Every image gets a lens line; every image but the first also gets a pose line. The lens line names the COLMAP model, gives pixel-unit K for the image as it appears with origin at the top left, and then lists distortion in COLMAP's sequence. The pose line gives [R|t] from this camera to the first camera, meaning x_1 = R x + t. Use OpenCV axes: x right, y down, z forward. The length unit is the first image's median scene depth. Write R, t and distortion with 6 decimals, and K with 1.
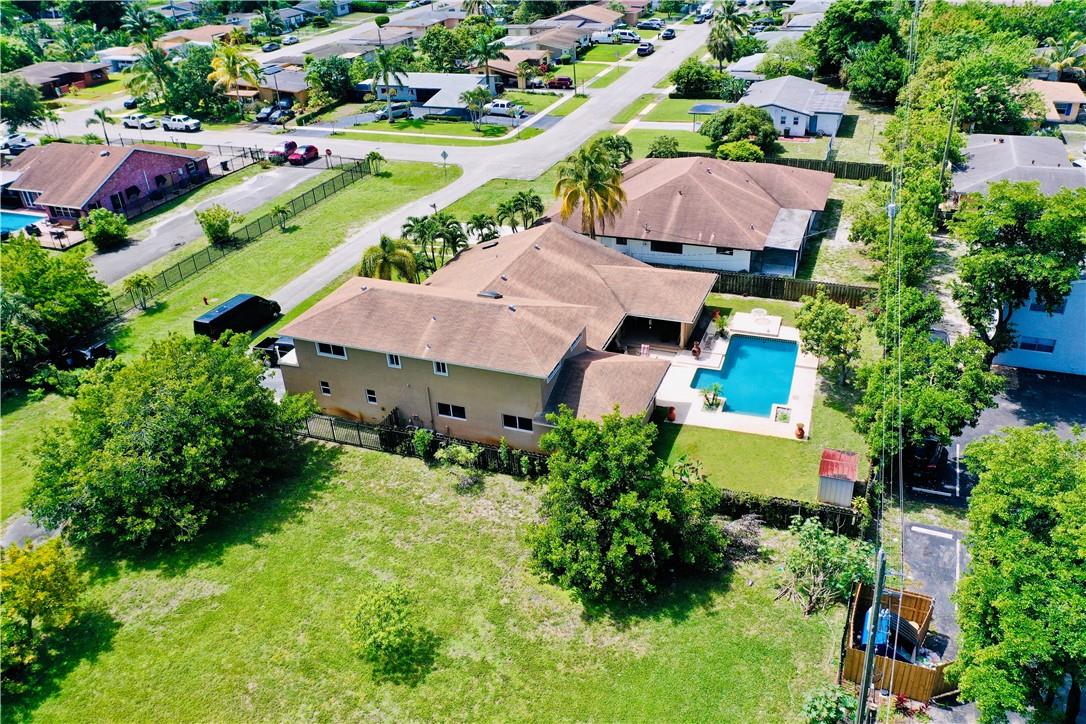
lens RADIAL K [[862.2, 0, 547.9], [0, 862.2, 361.5], [0, 0, 1]] dist [0.004043, -0.004444]
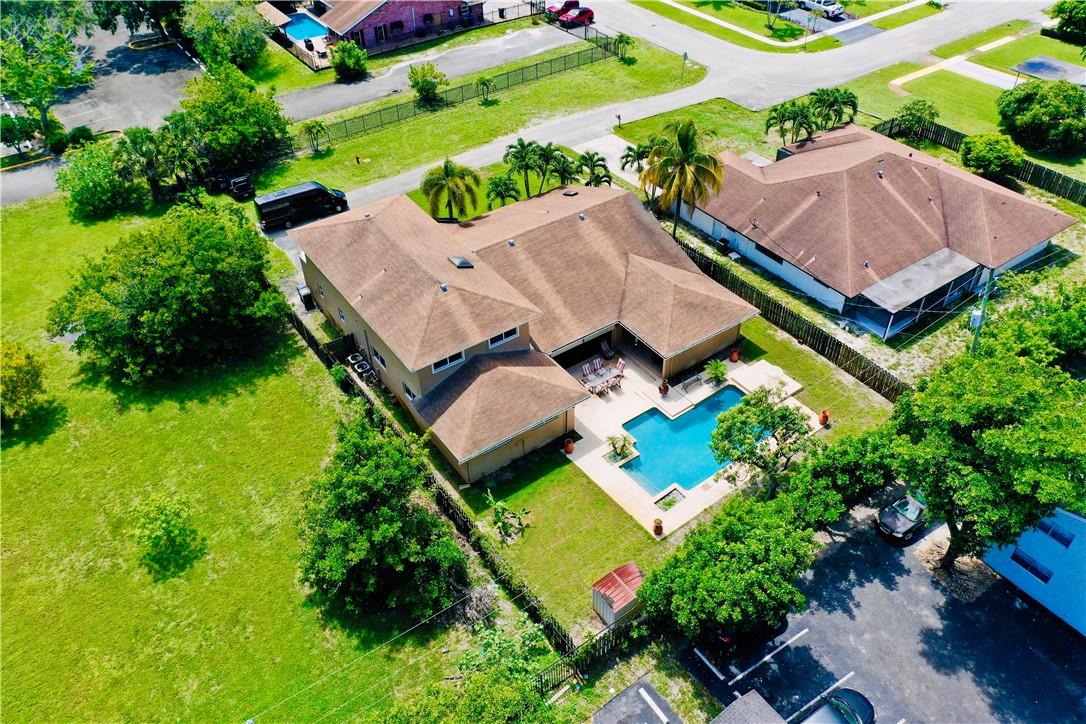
lens RADIAL K [[862.2, 0, 543.7], [0, 862.2, 362.4], [0, 0, 1]] dist [0.004043, -0.004444]
pose [[0.831761, 0.382202, -0.402611, 0.297348], [-0.289947, 0.917563, 0.272044, -0.174670], [0.473397, -0.109540, 0.874012, 0.106017]]
